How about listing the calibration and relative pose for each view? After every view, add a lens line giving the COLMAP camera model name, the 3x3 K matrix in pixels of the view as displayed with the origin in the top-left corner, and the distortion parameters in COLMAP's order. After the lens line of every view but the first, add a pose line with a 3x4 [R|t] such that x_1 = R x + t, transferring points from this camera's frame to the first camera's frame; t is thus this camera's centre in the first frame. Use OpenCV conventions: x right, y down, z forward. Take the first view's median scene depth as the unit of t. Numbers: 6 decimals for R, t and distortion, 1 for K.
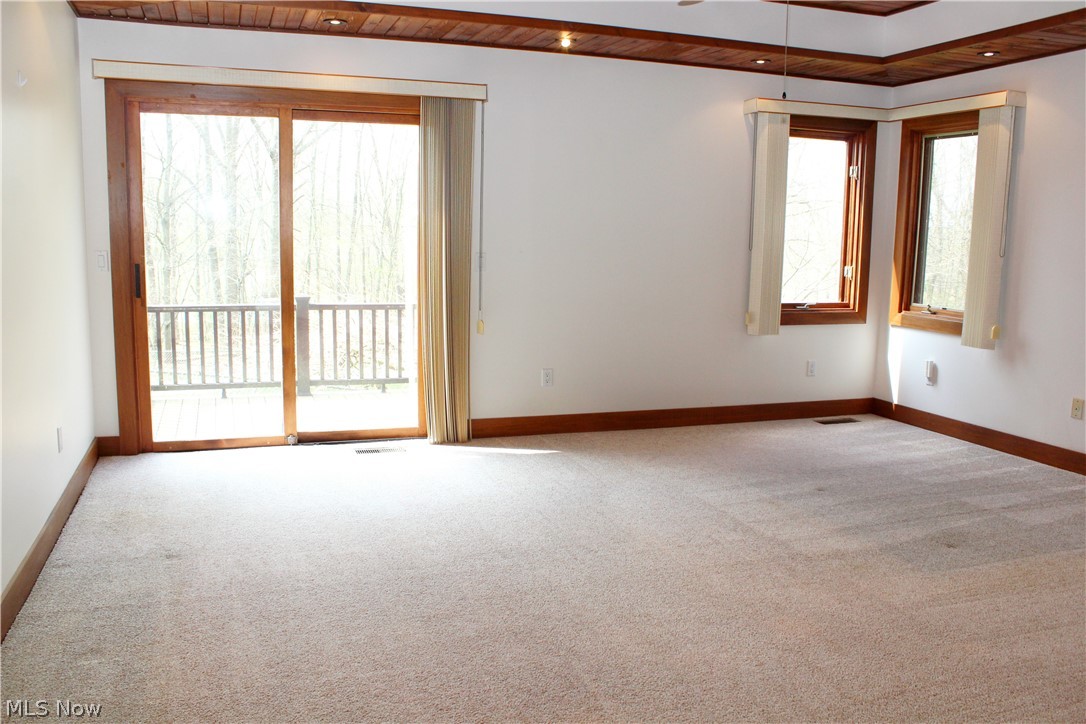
lens RADIAL K [[904.3, 0, 544.5], [0, 904.3, 368.4], [0, 0, 1]] dist [-0.164471, 0.137522]
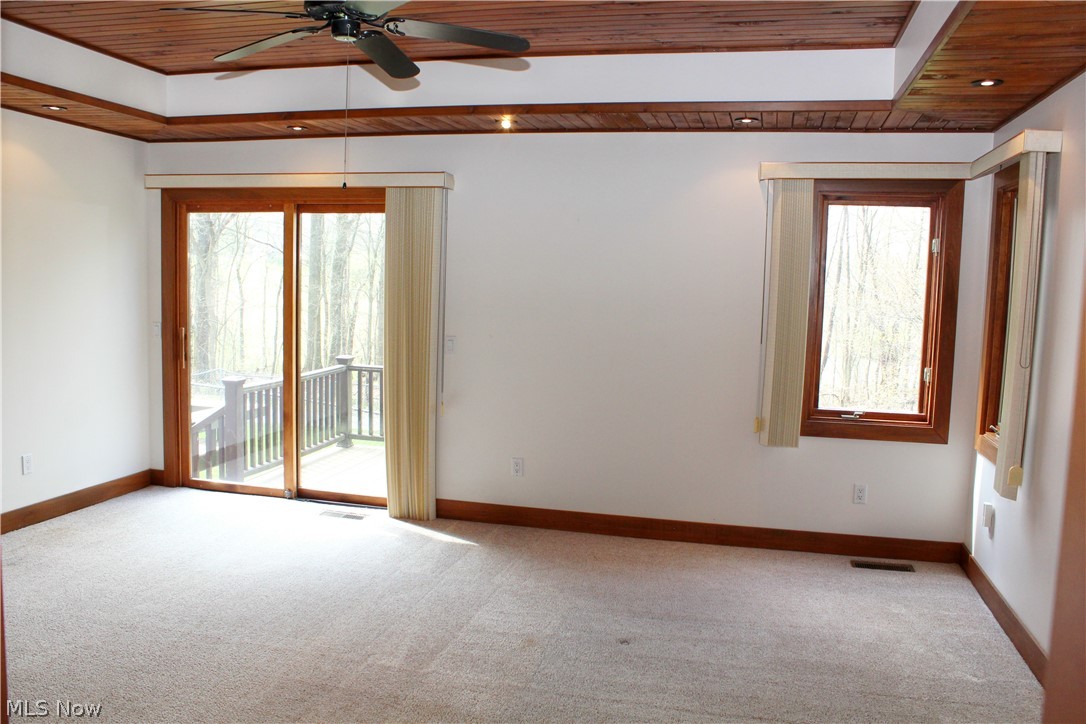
lens RADIAL K [[904.3, 0, 543.3], [0, 904.3, 363.2], [0, 0, 1]] dist [-0.164471, 0.137522]
pose [[0.833481, 0.055441, -0.549759, 0.589074], [-0.096337, 0.994295, -0.045784, -0.062989], [0.544085, 0.091123, 0.834068, 0.218349]]
